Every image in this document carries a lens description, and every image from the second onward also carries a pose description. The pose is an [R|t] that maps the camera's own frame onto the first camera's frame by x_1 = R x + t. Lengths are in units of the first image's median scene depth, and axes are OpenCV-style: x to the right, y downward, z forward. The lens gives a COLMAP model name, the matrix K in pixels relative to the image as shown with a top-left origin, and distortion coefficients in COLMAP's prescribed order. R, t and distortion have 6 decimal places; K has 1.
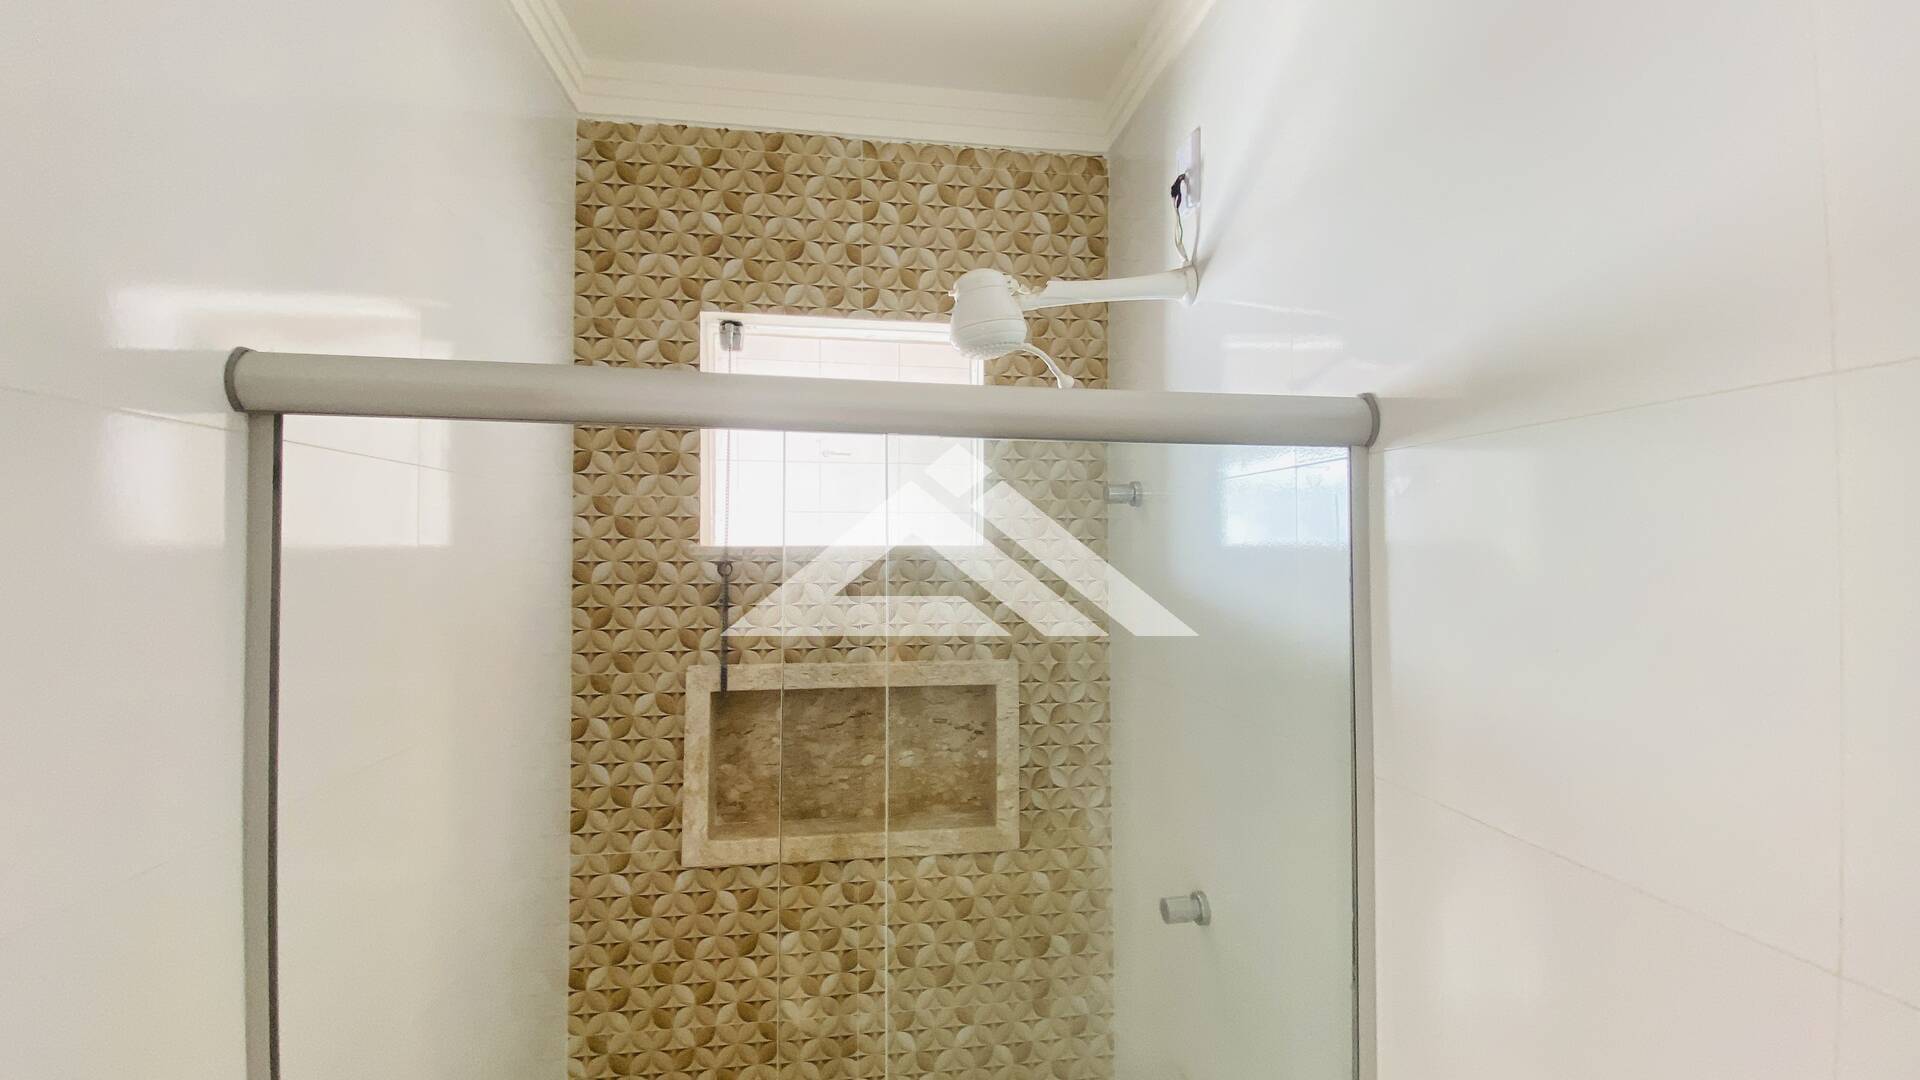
lens RADIAL K [[778.0, 0, 961.4], [0, 778.0, 516.1], [0, 0, 1]] dist [0.009220, -0.015654]
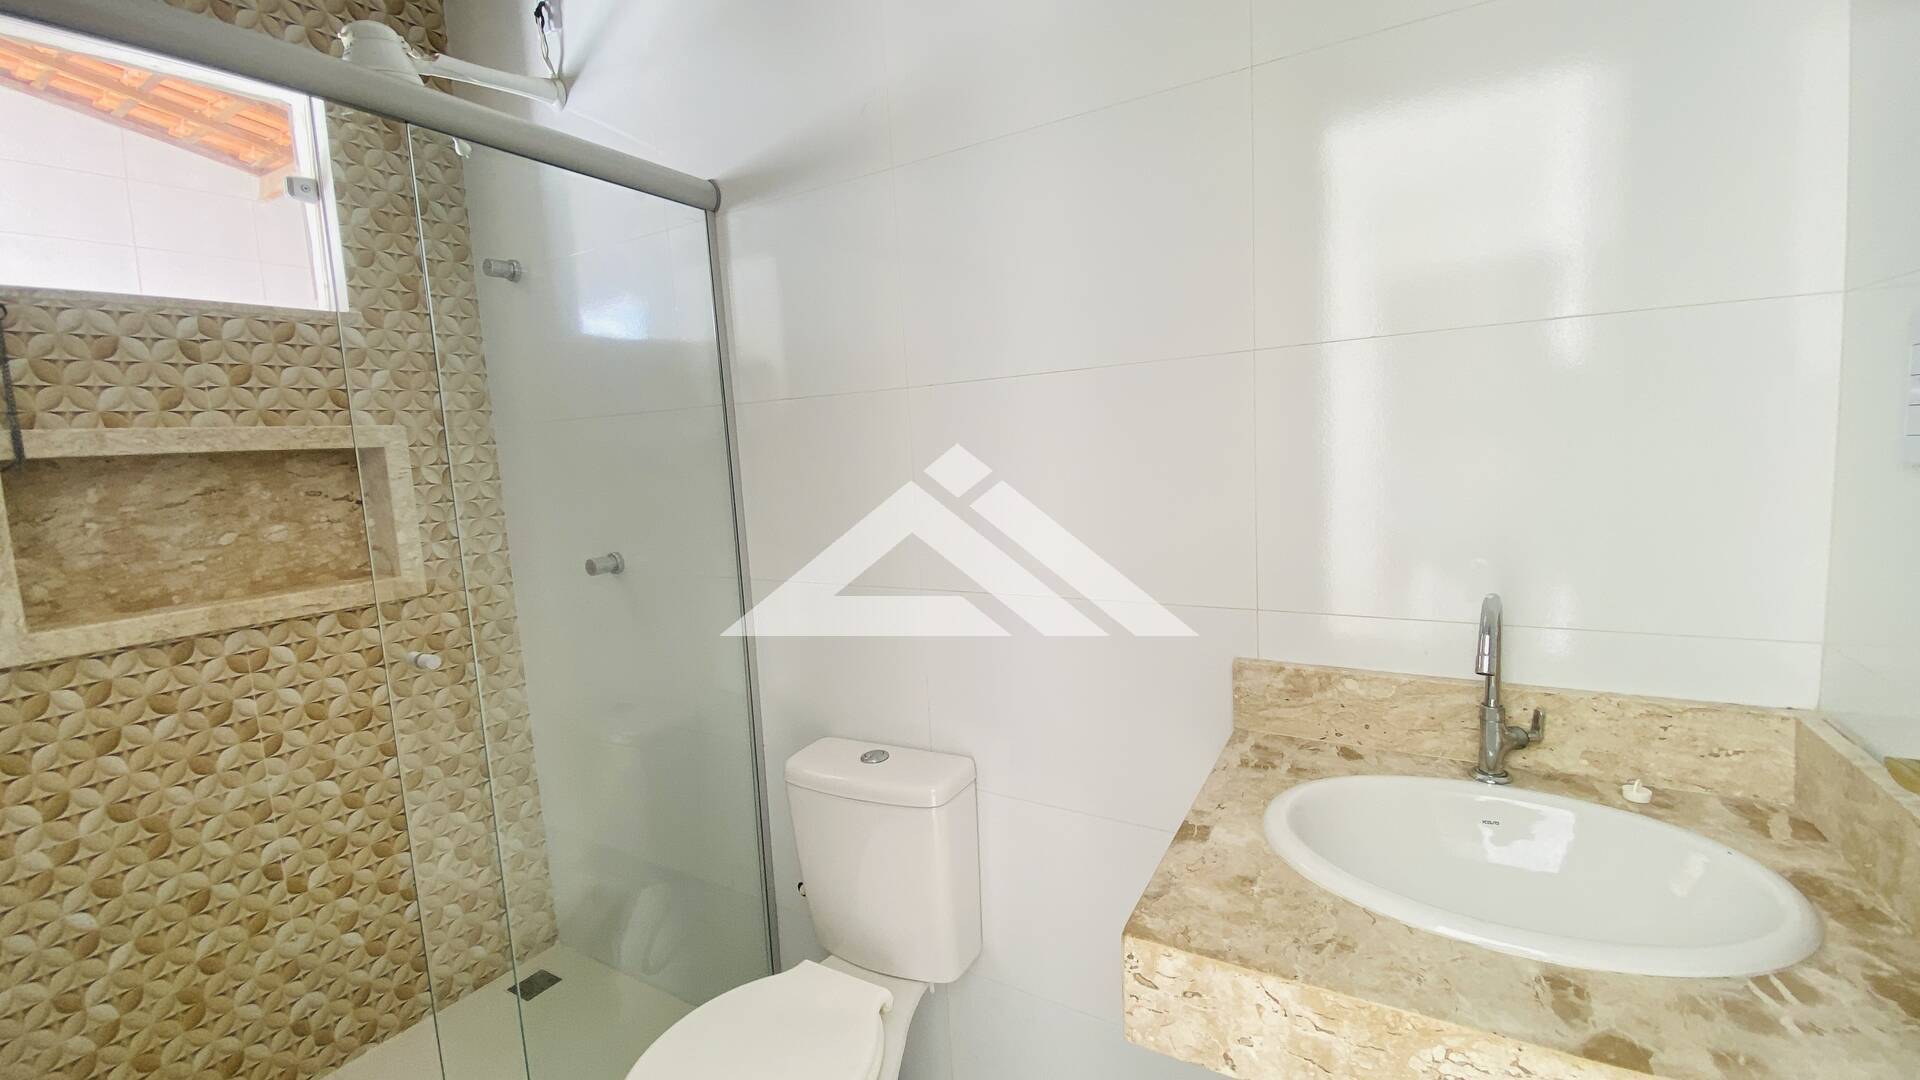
lens RADIAL K [[778.0, 0, 970.1], [0, 778.0, 532.0], [0, 0, 1]] dist [0.009220, -0.015654]
pose [[0.619700, -0.123811, 0.775011, -0.304644], [0.025271, 0.990114, 0.137968, 0.210102], [-0.784431, -0.065913, 0.616703, -0.298671]]
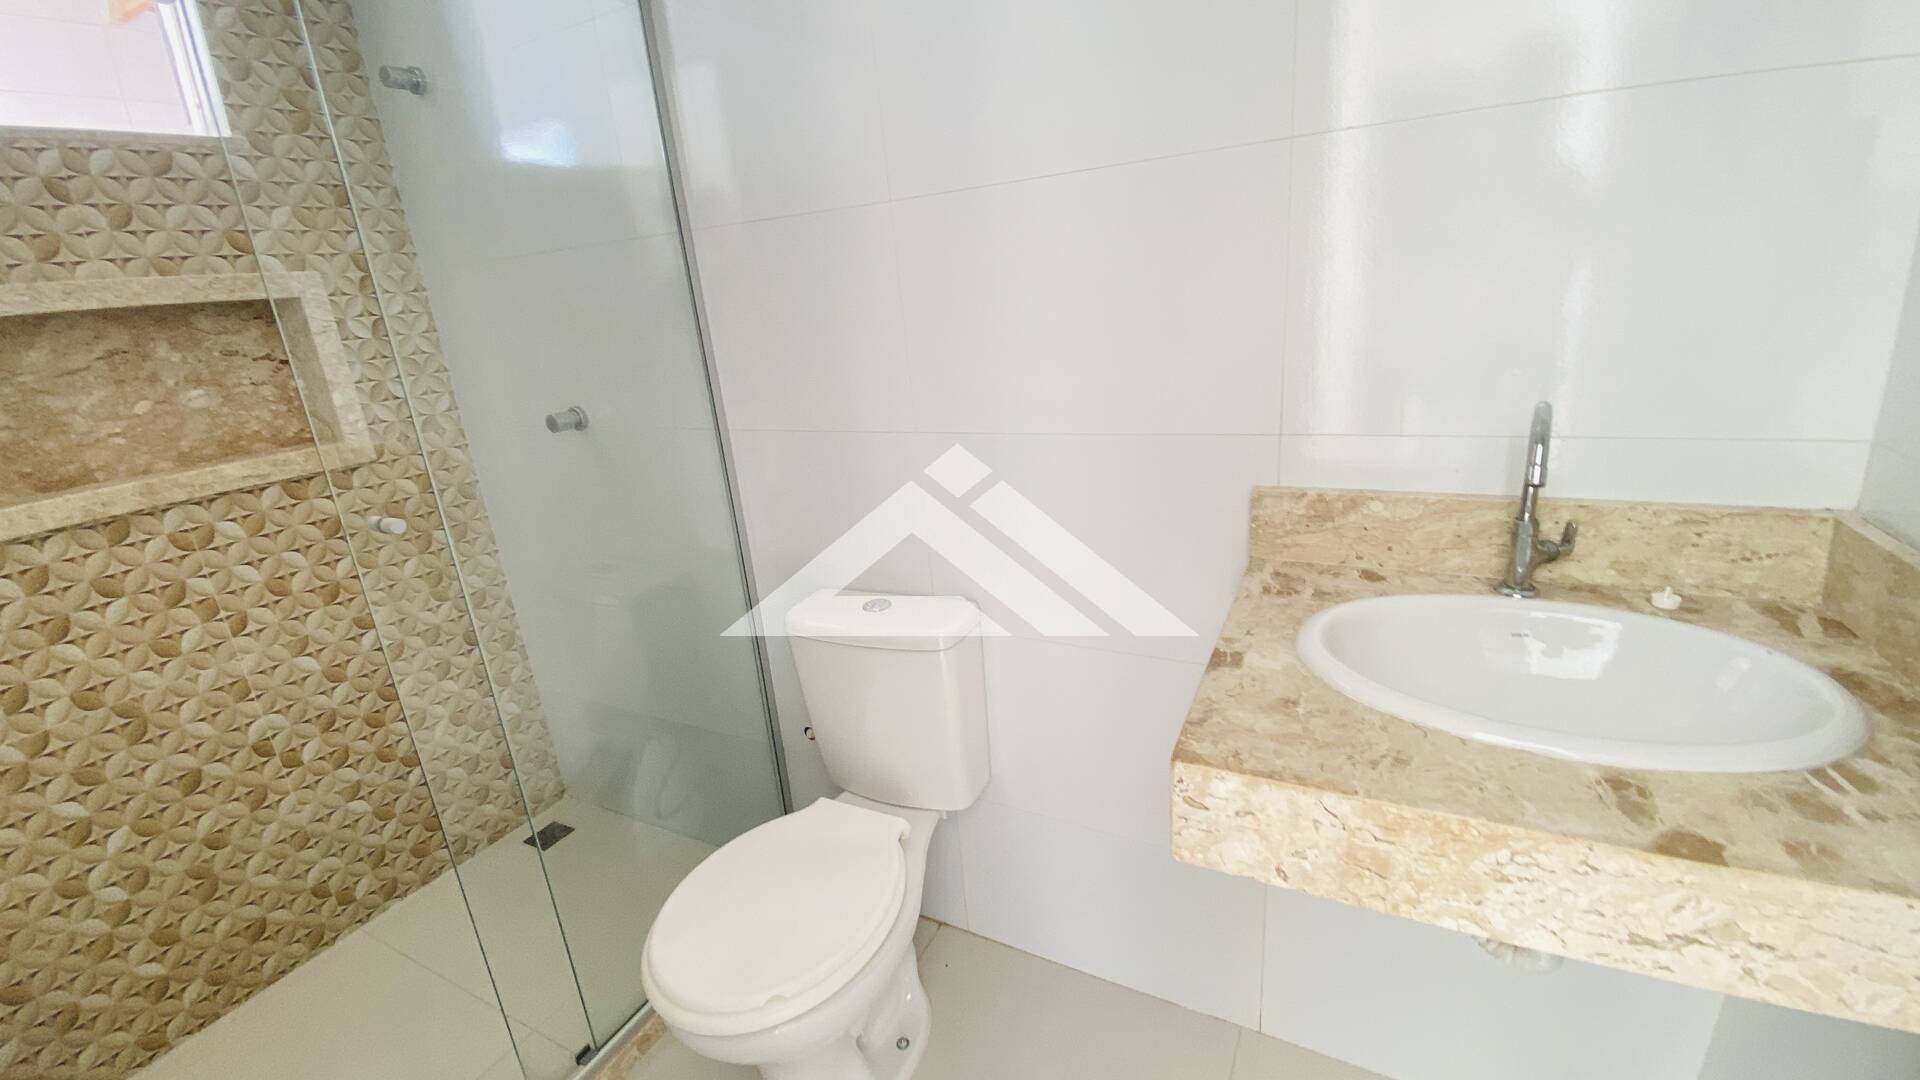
lens RADIAL K [[778.0, 0, 969.4], [0, 778.0, 529.5], [0, 0, 1]] dist [0.009220, -0.015654]
pose [[0.578308, -0.289917, 0.762567, -0.293961], [0.054208, 0.946316, 0.318667, 0.233069], [-0.814016, -0.142951, 0.562978, -0.245864]]
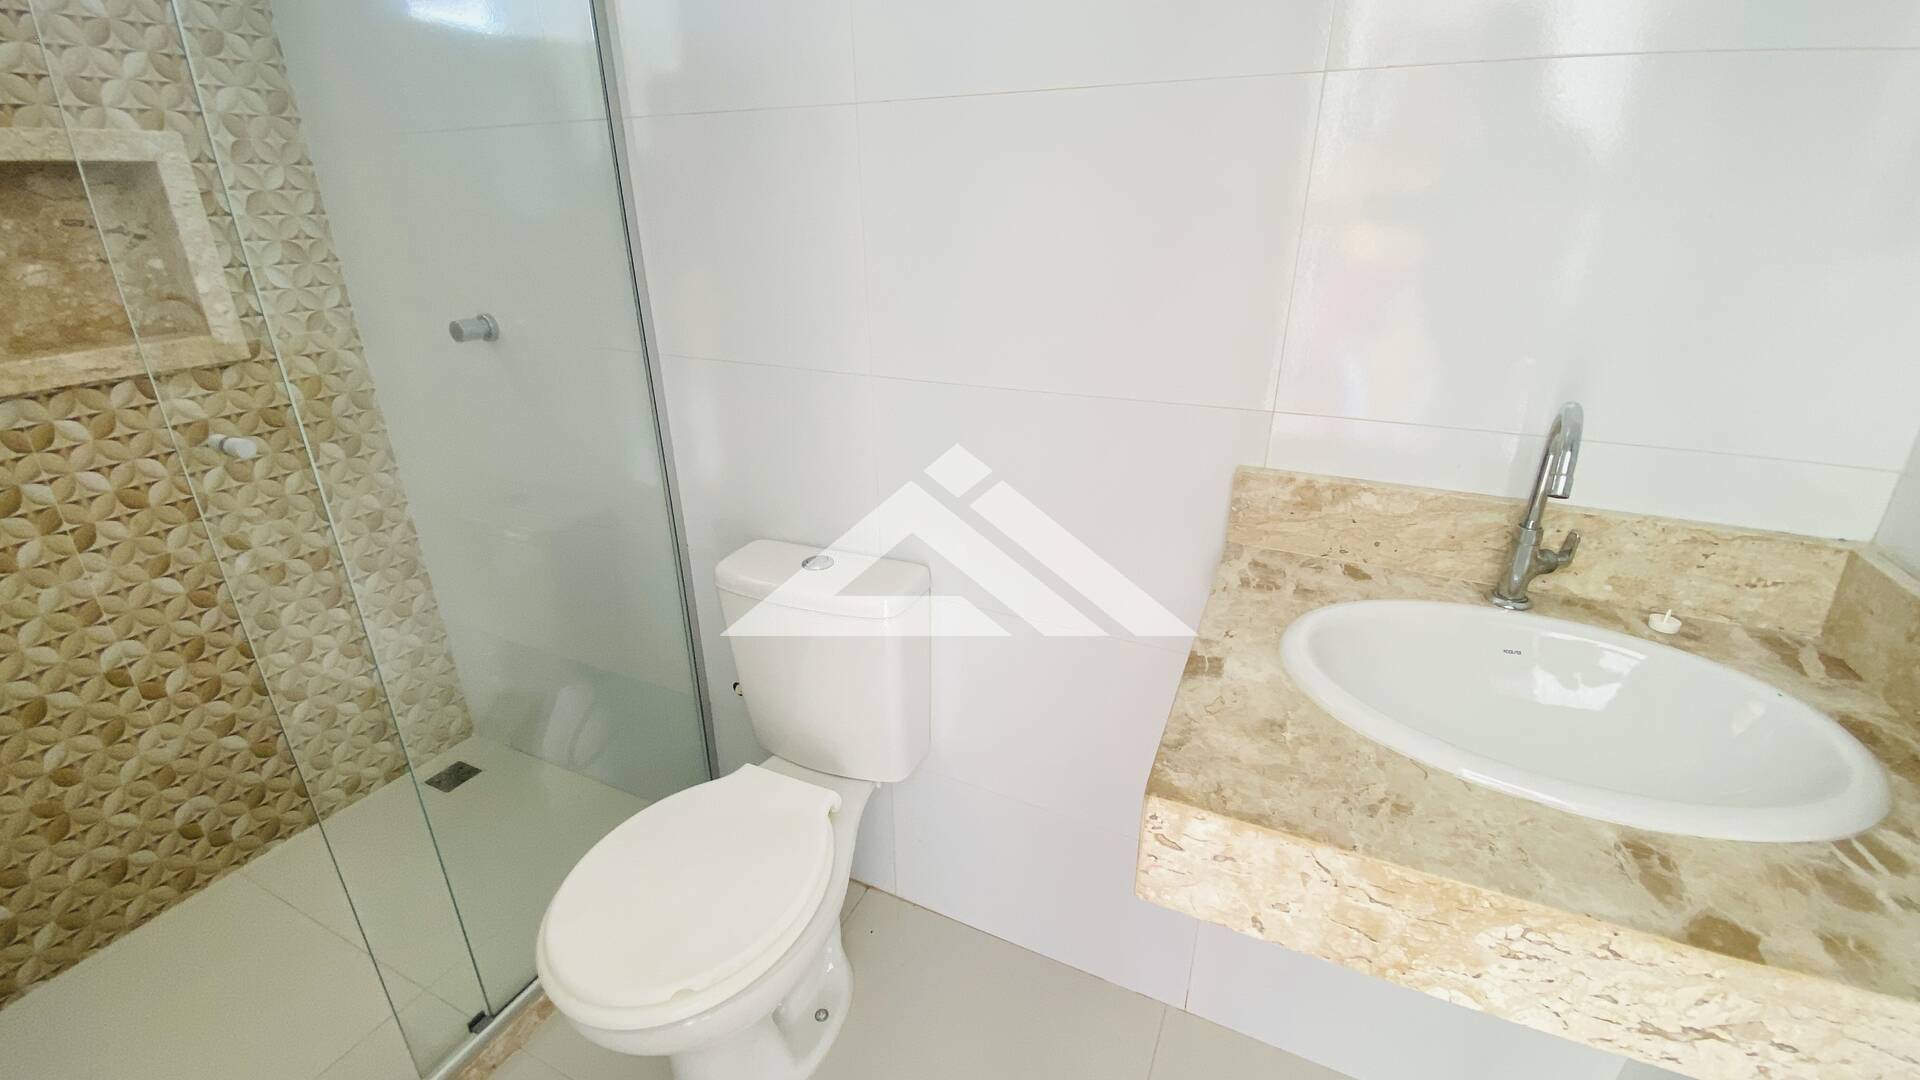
lens RADIAL K [[778.0, 0, 968.6], [0, 778.0, 530.1], [0, 0, 1]] dist [0.009220, -0.015654]
pose [[0.546021, -0.317505, 0.775275, -0.239015], [-0.028766, 0.917751, 0.396113, 0.234470], [-0.837277, -0.238588, 0.491978, -0.198951]]
